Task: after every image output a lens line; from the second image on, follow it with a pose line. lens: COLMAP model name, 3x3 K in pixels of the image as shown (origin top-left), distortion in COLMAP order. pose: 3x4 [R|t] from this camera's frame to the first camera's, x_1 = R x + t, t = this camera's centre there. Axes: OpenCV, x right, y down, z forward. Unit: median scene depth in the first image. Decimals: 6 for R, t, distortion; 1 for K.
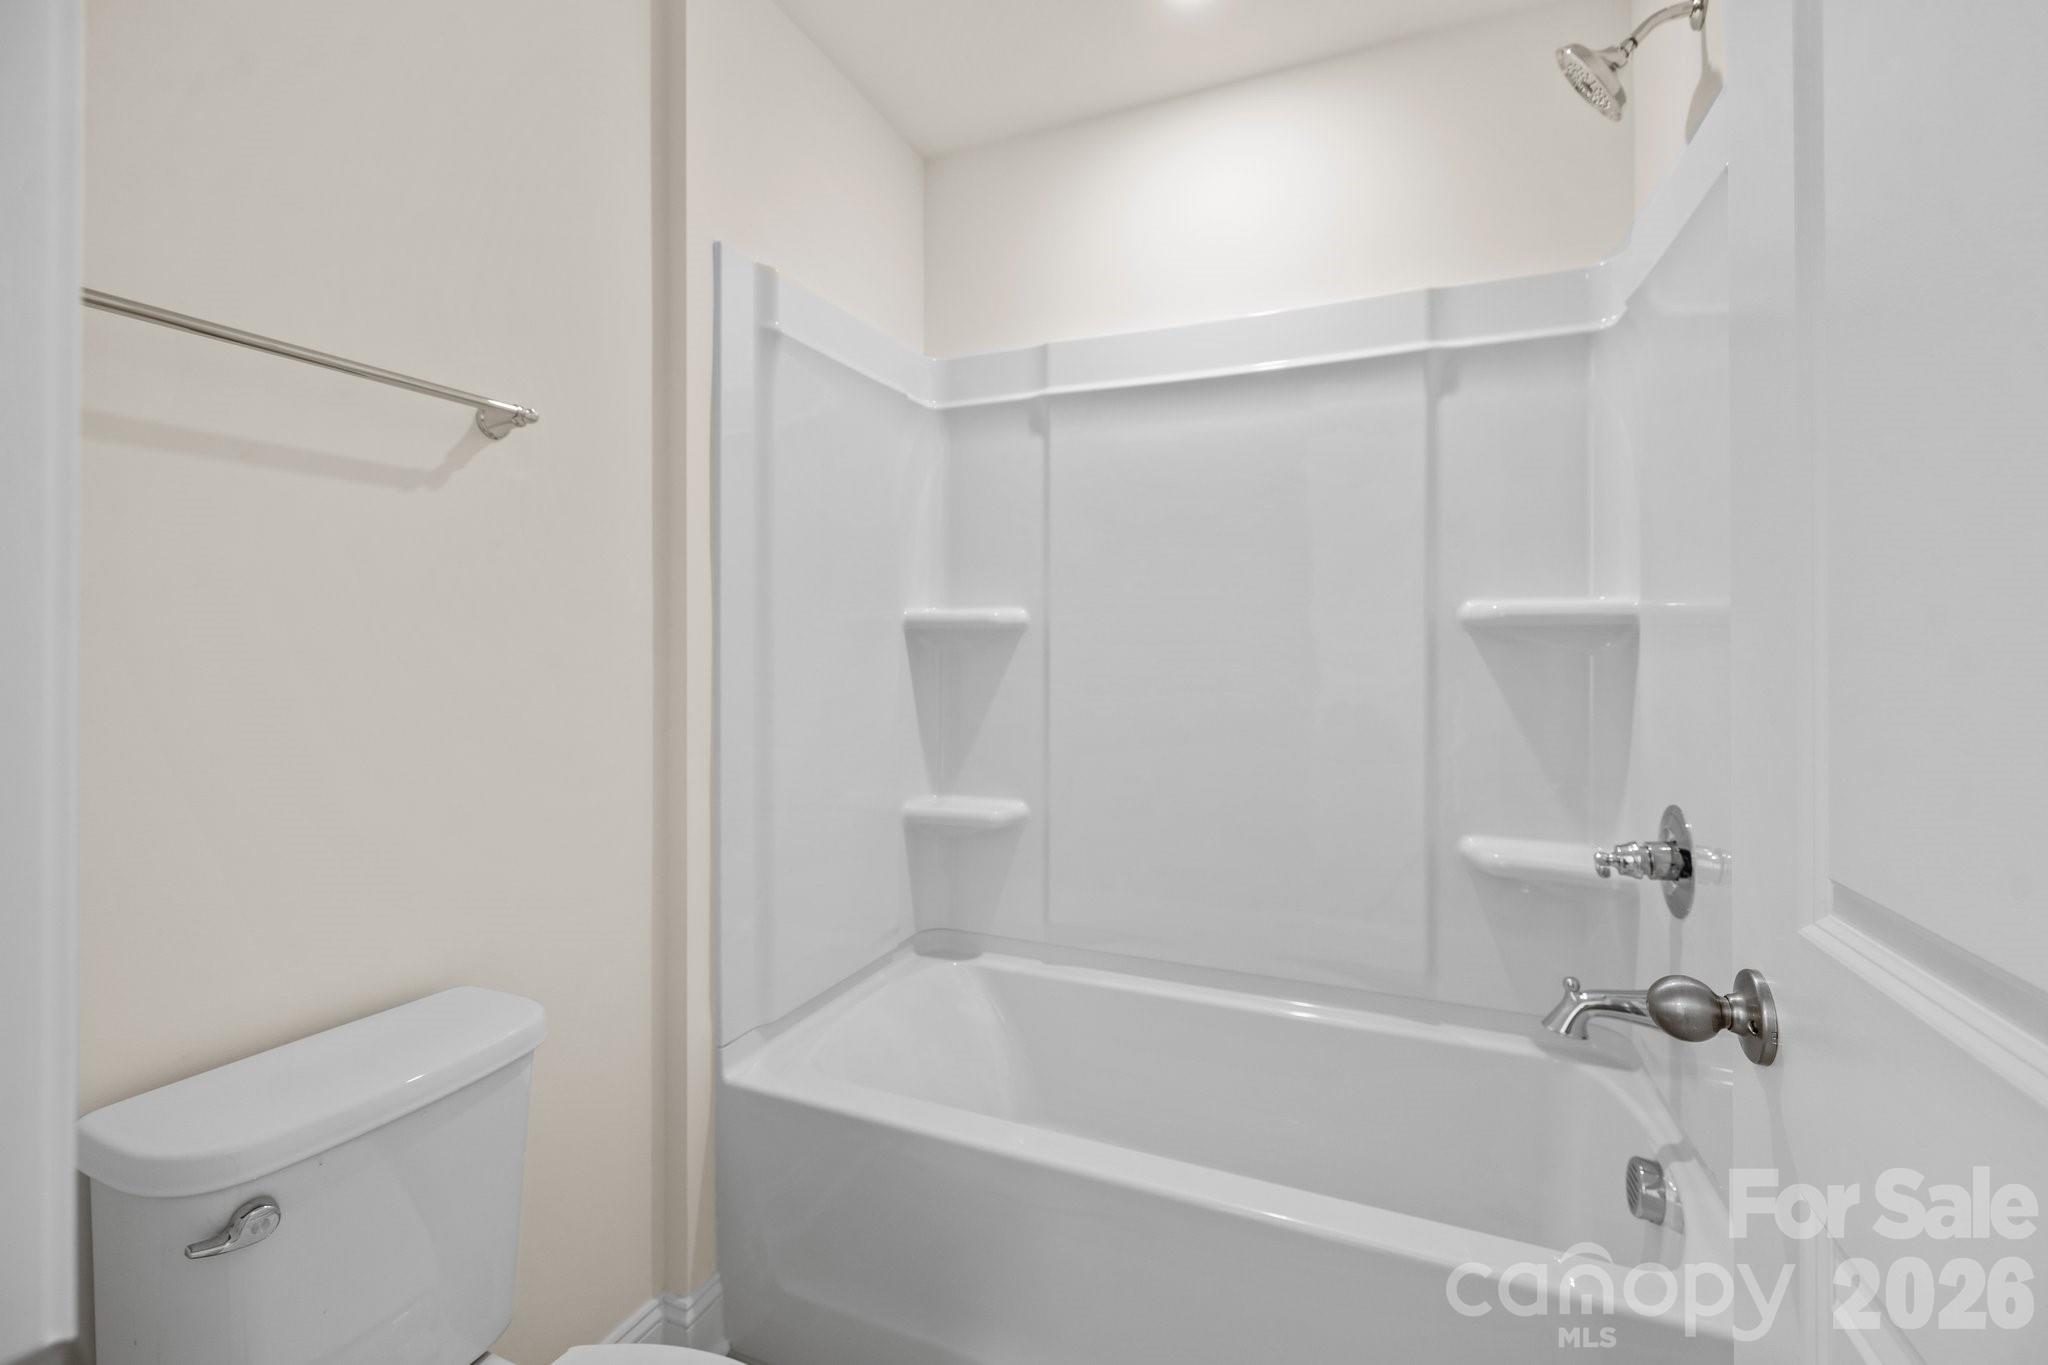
lens RADIAL K [[870.7, 0, 1023.1], [0, 870.7, 662.3], [0, 0, 1]] dist [0.002258, 0.000221]
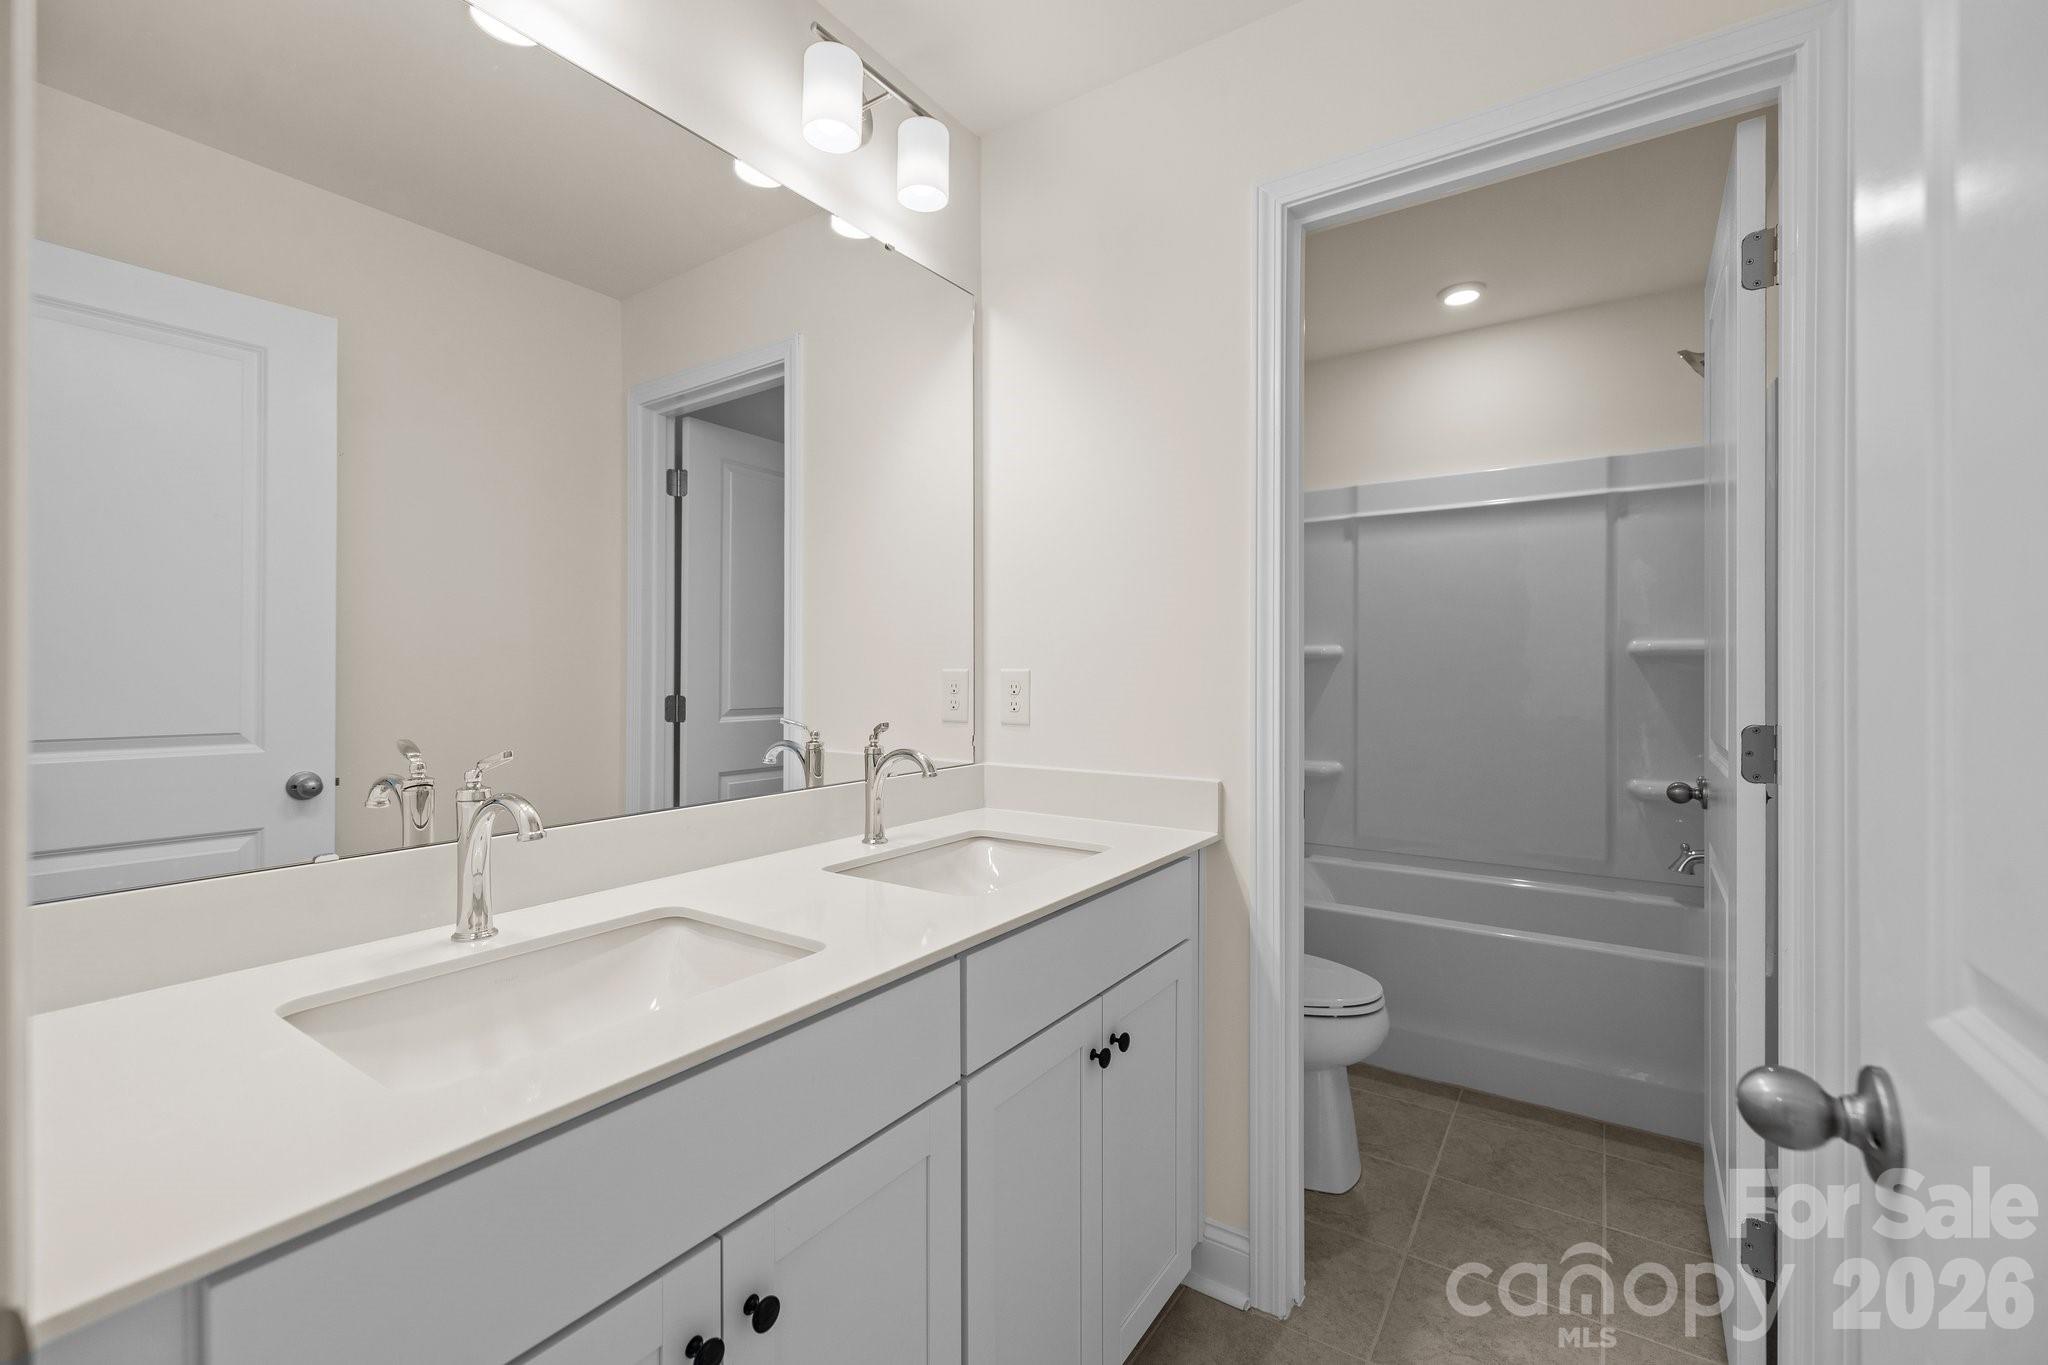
lens RADIAL K [[870.7, 0, 1021.5], [0, 870.7, 688.1], [0, 0, 1]] dist [0.002258, 0.000221]
pose [[0.980796, -0.000935, -0.195033, -0.324263], [0.002576, 0.999963, 0.008161, 0.004390], [0.195018, -0.008507, 0.980763, -0.888520]]
